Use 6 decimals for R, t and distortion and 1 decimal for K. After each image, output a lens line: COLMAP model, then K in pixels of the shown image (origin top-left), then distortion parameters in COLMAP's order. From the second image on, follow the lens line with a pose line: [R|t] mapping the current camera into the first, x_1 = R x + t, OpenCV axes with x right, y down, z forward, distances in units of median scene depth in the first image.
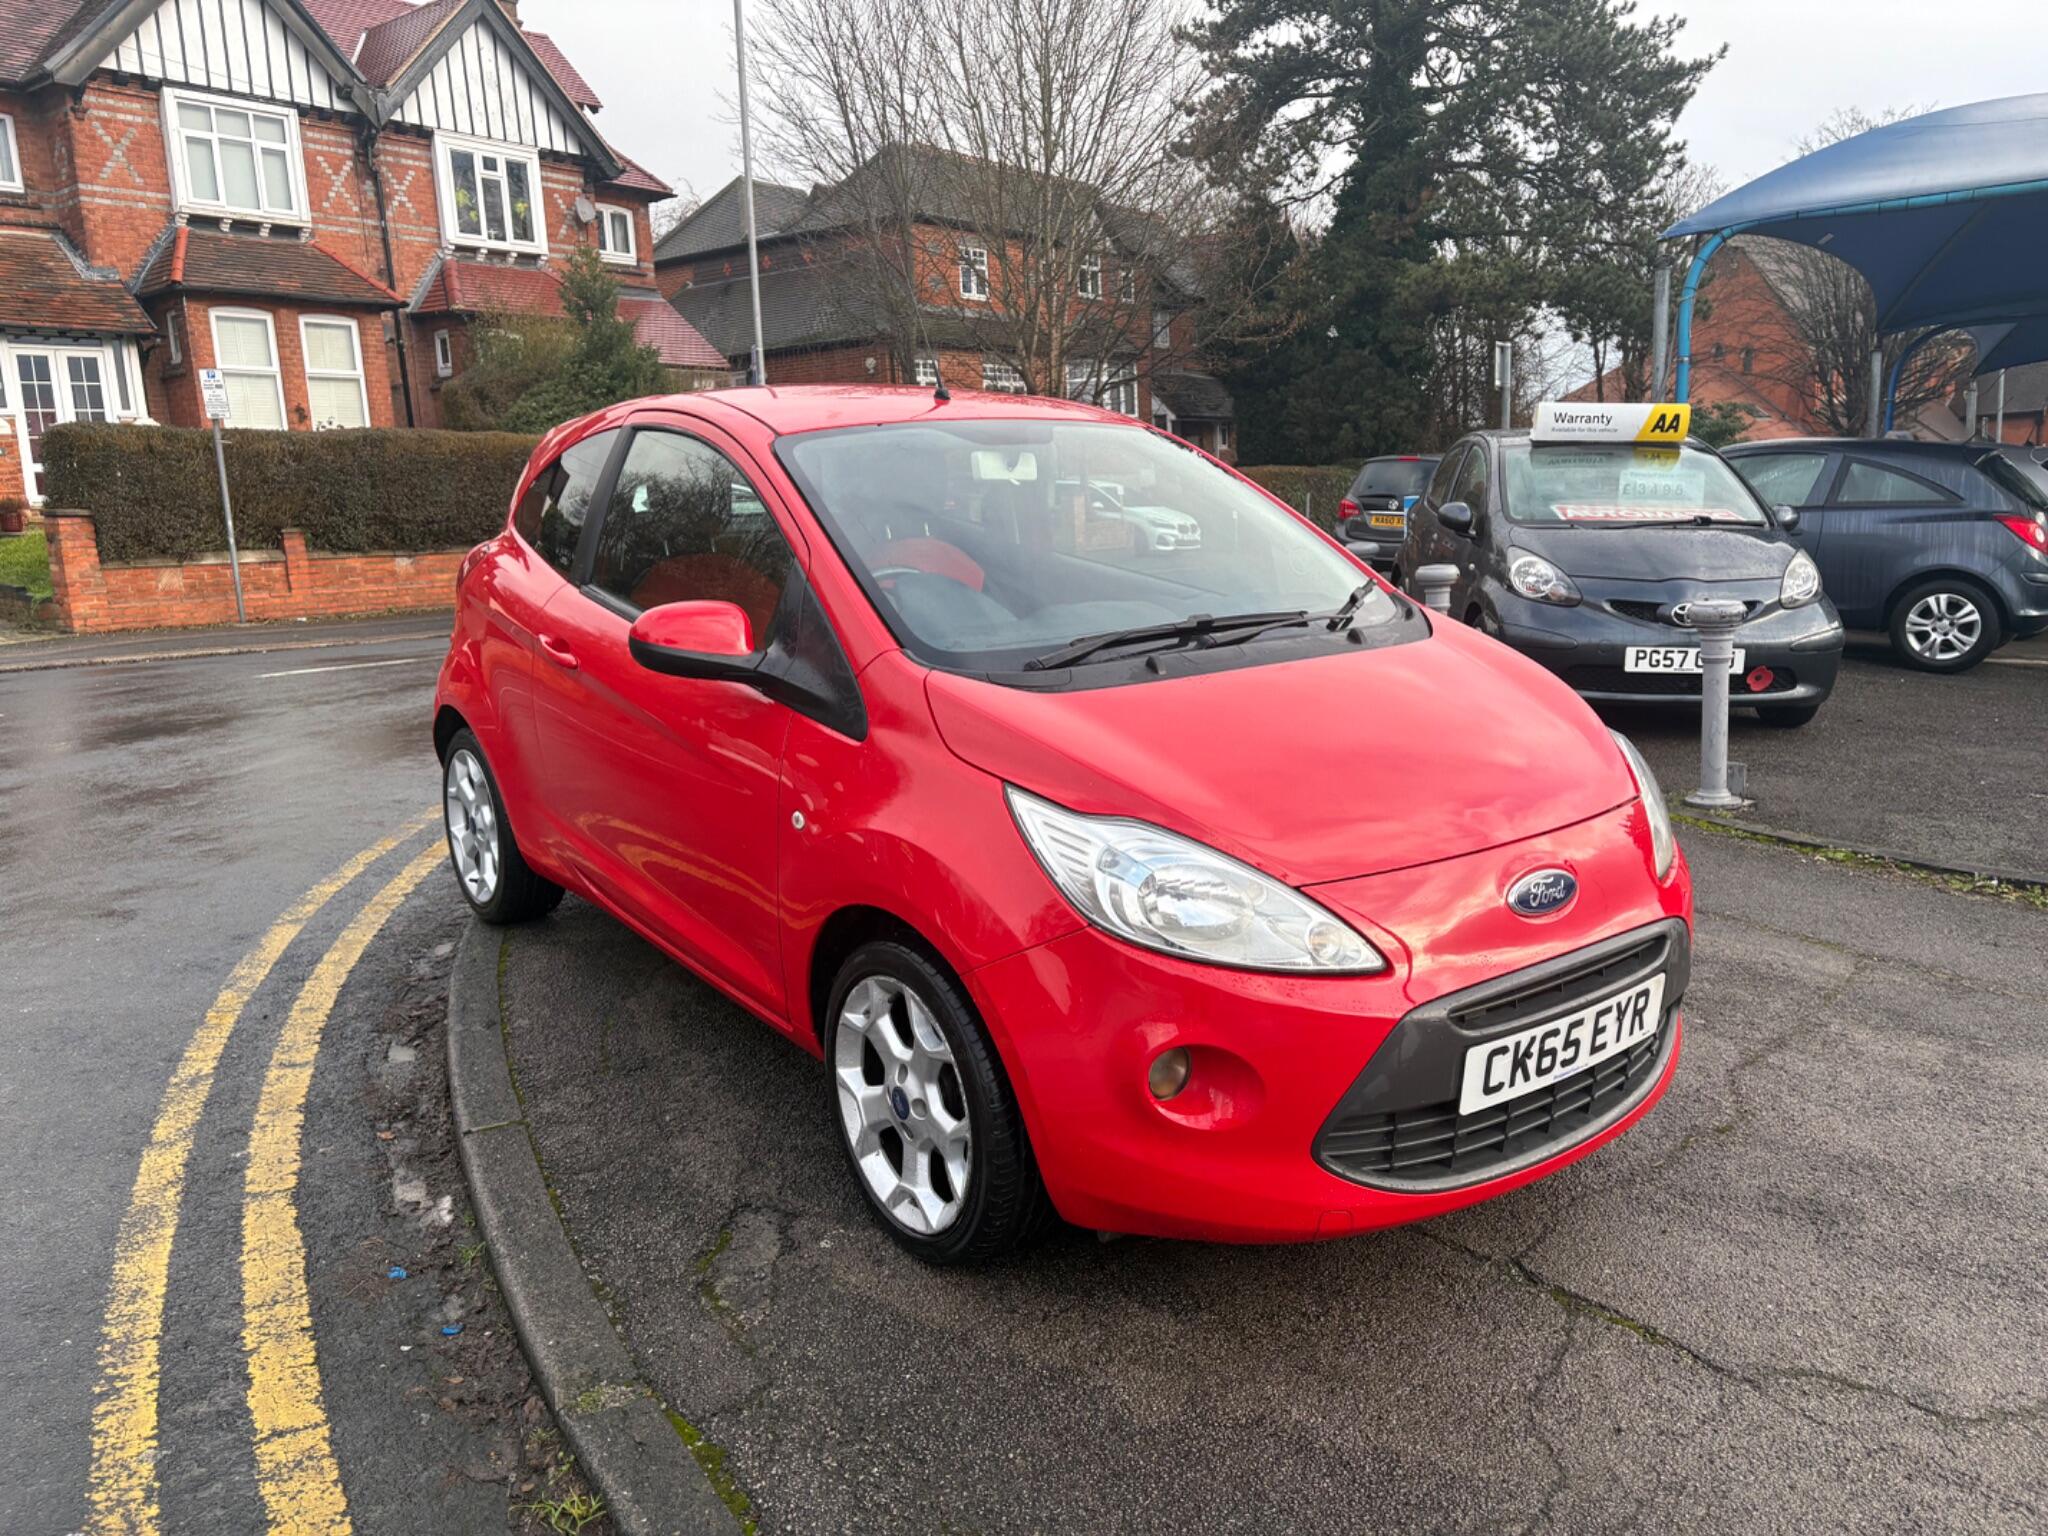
lens RADIAL K [[1528.9, 0, 1037.7], [0, 1528.9, 782.2], [0, 0, 1]] dist [0.060327, -0.061676]
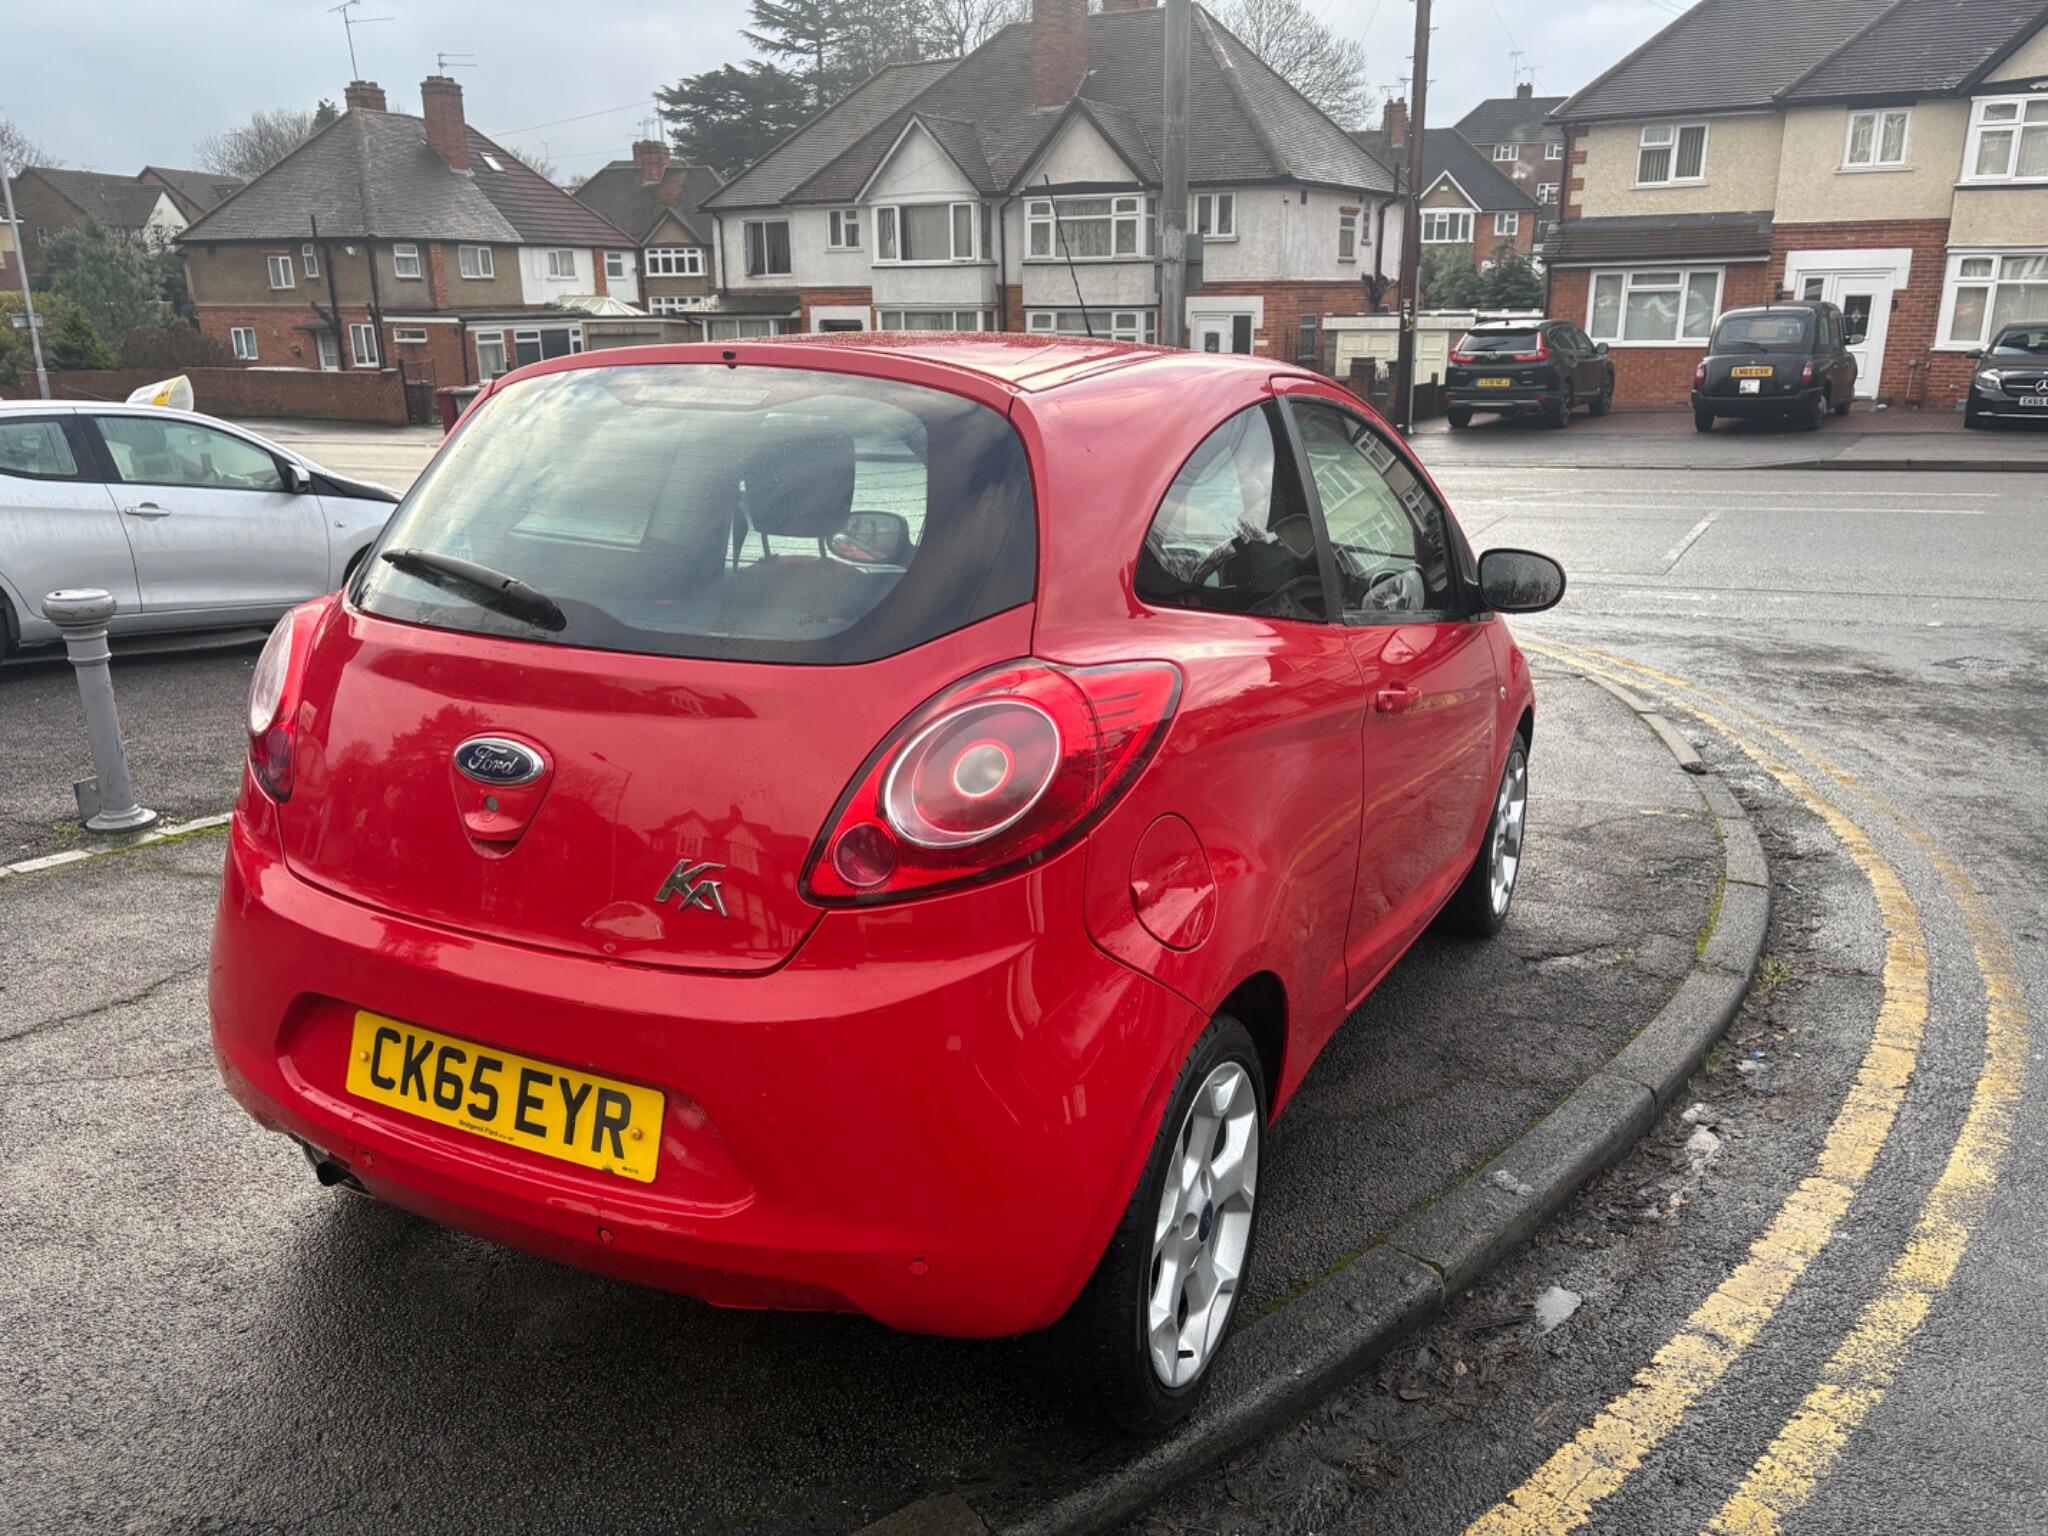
lens RADIAL K [[1528.9, 0, 1040.9], [0, 1528.9, 757.1], [0, 0, 1]] dist [0.060327, -0.061676]
pose [[-0.445650, -0.206212, 0.871133, -0.398045], [0.189795, 0.929222, 0.317057, -0.146800], [-0.874856, 0.306633, -0.374970, 0.639699]]
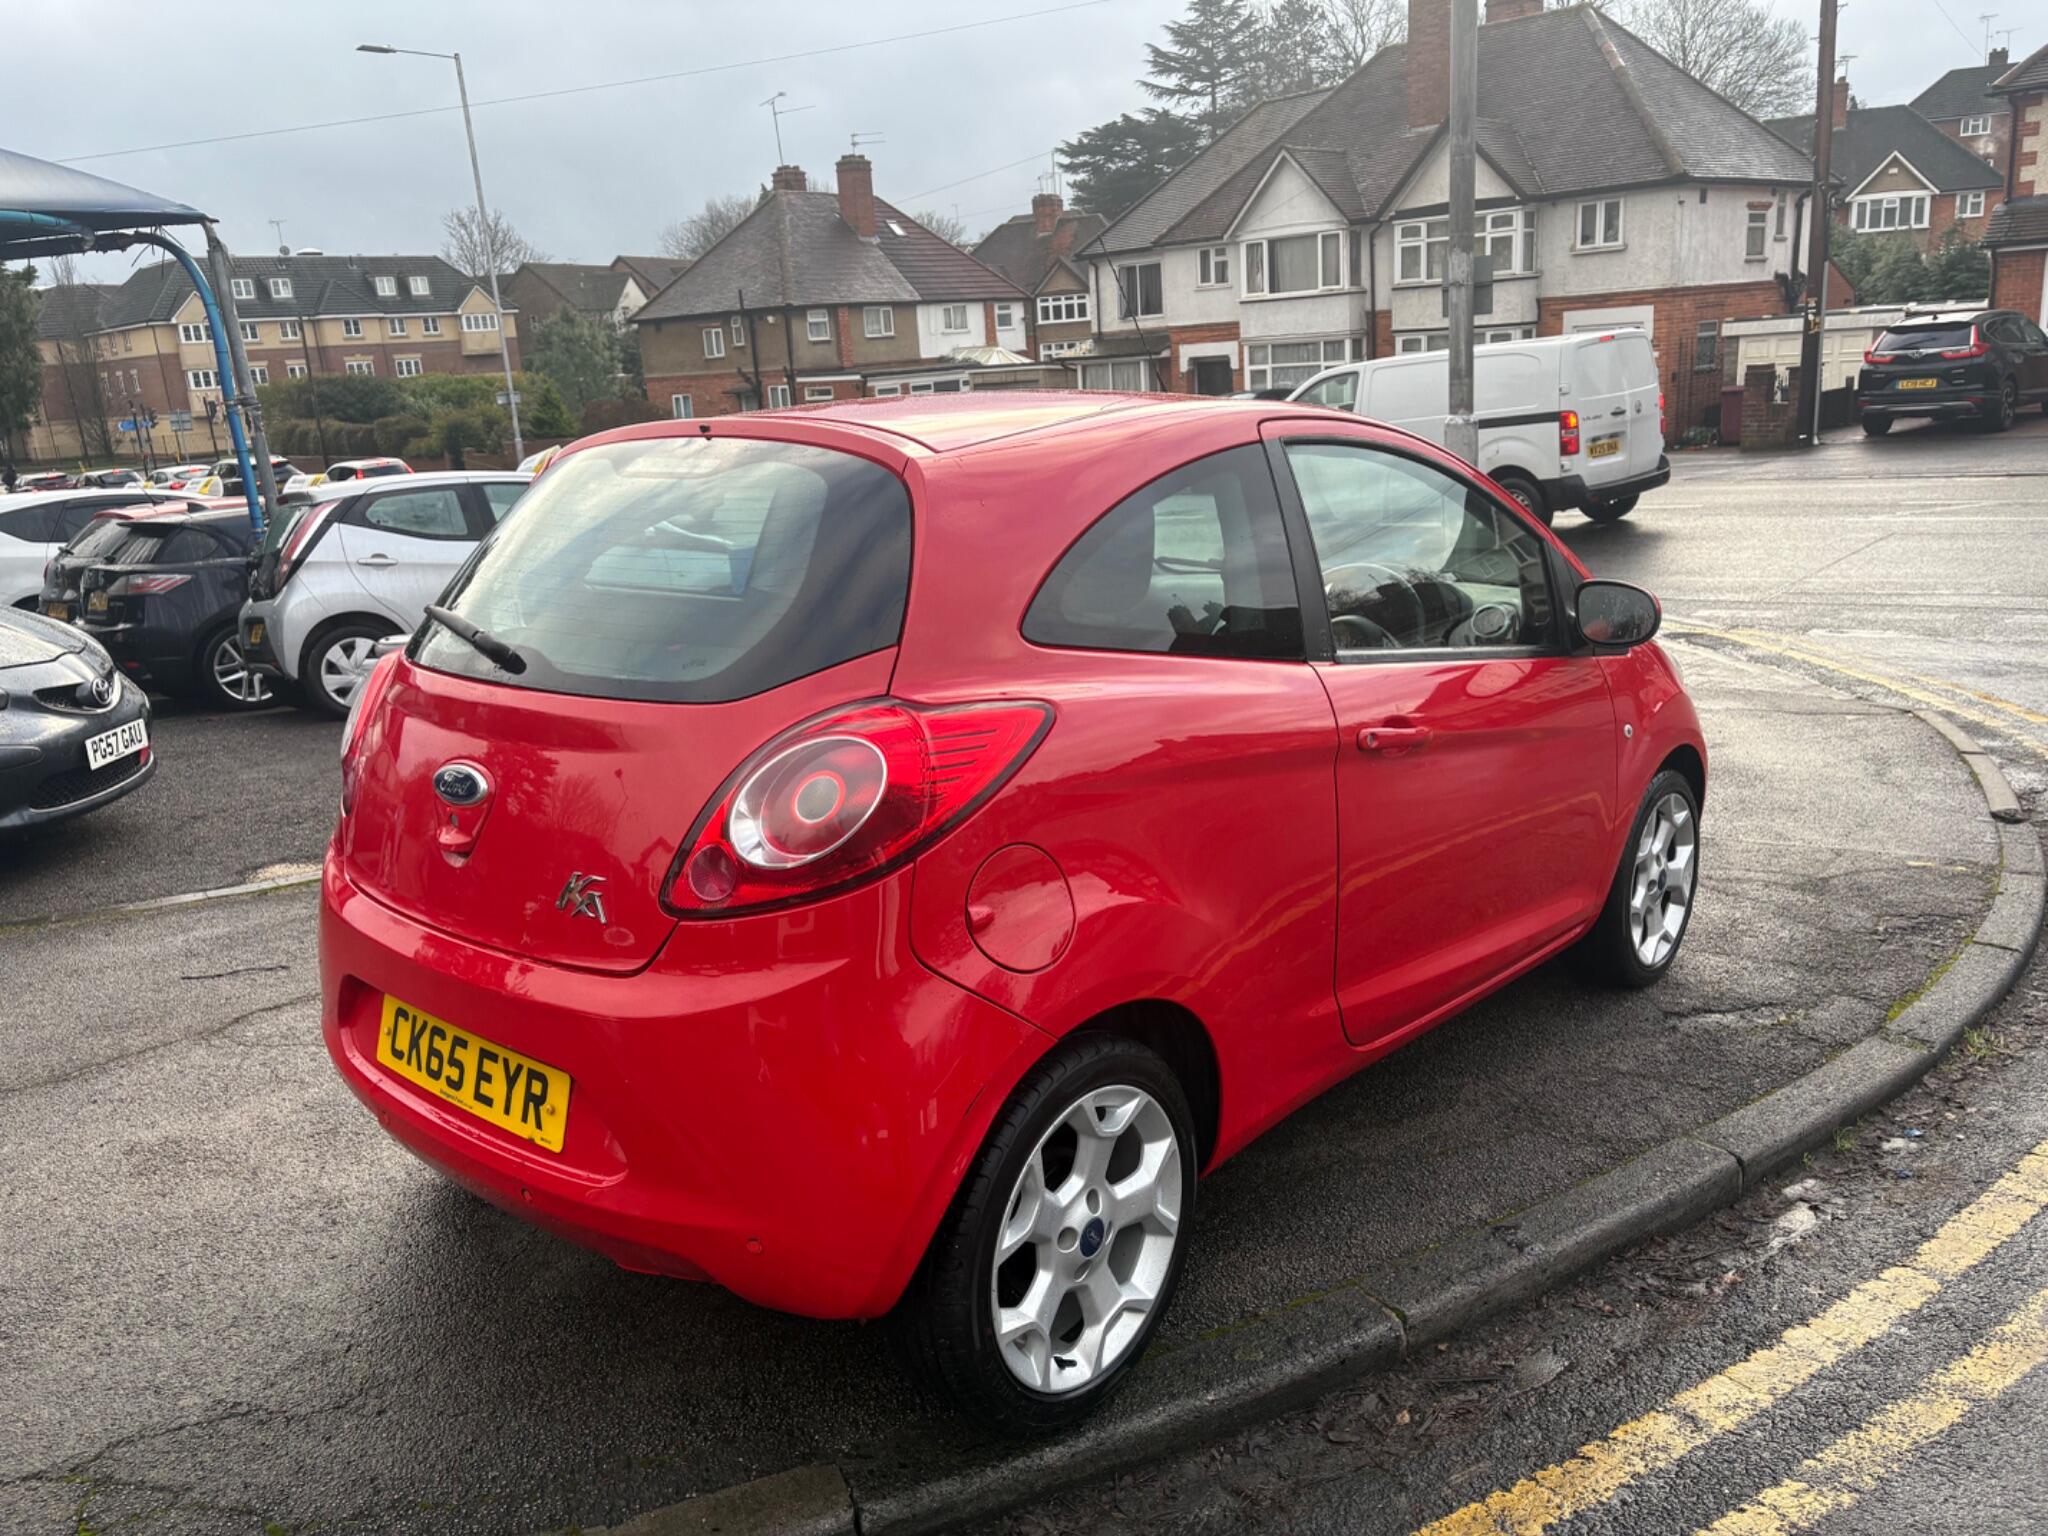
lens RADIAL K [[1528.9, 0, 1027.2], [0, 1528.9, 753.0], [0, 0, 1]] dist [0.060327, -0.061676]
pose [[-0.203633, -0.189862, 0.960461, -0.442240], [0.249059, 0.938697, 0.238364, -0.133636], [-0.946839, 0.287751, -0.143862, 0.566672]]
